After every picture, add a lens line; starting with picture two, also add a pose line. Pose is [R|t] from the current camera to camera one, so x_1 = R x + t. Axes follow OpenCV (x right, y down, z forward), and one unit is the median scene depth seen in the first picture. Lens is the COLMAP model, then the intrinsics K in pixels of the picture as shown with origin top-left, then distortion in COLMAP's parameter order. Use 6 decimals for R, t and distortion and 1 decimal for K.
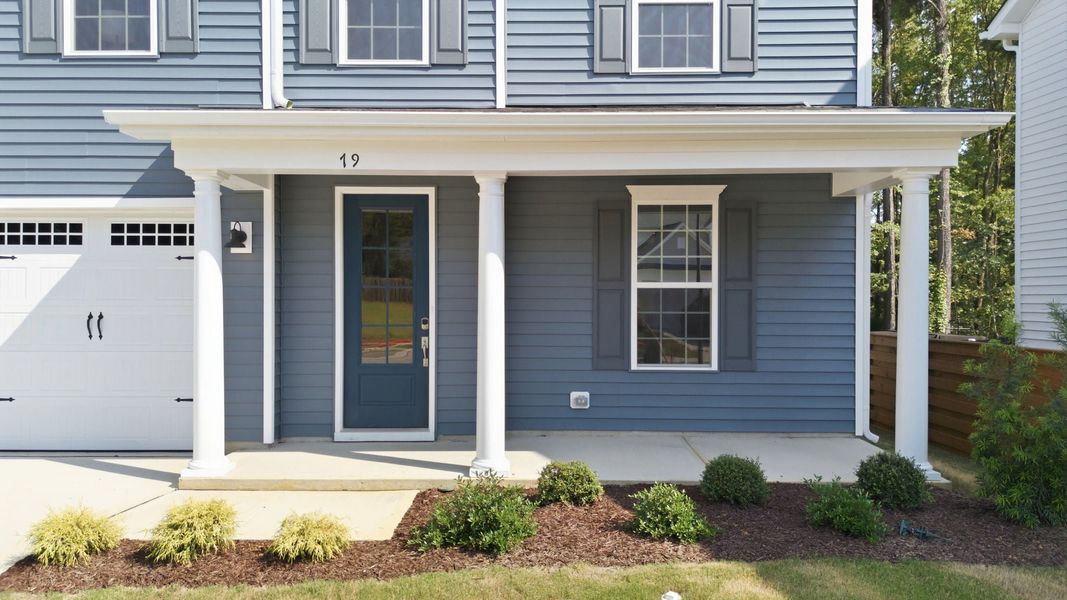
lens RADIAL K [[817.8, 0, 533.5], [0, 817.8, 300.0], [0, 0, 1]] dist [0.130335, -0.164093]
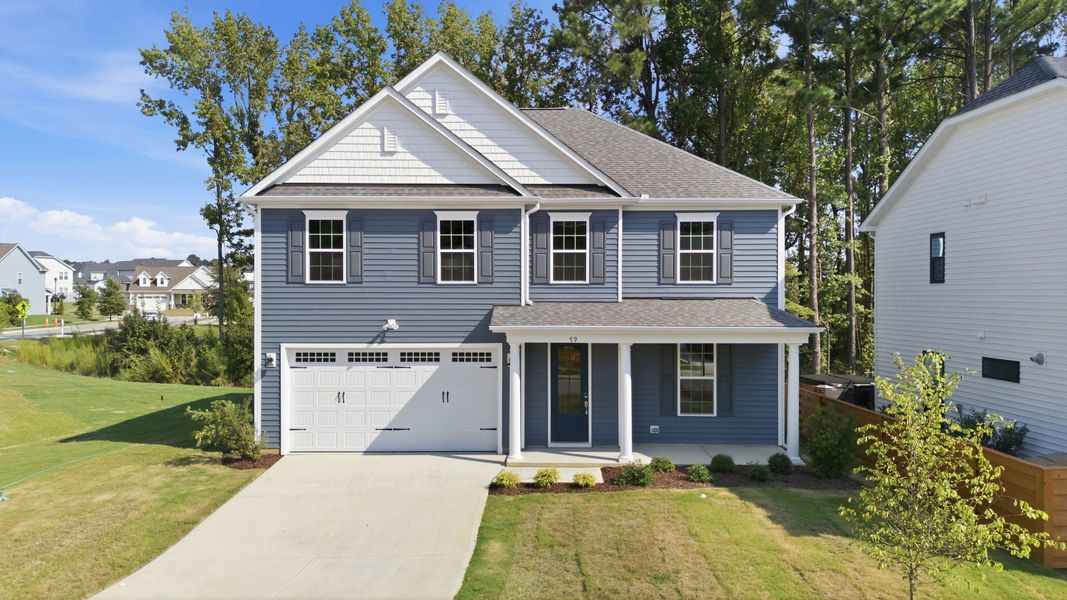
lens RADIAL K [[817.8, 0, 533.5], [0, 817.8, 300.0], [0, 0, 1]] dist [0.130335, -0.164093]
pose [[0.999998, -0.001134, 0.001434, -0.291964], [0.001134, 0.999999, 0.000106, -0.244340], [-0.001434, -0.000104, 0.999999, -1.308526]]
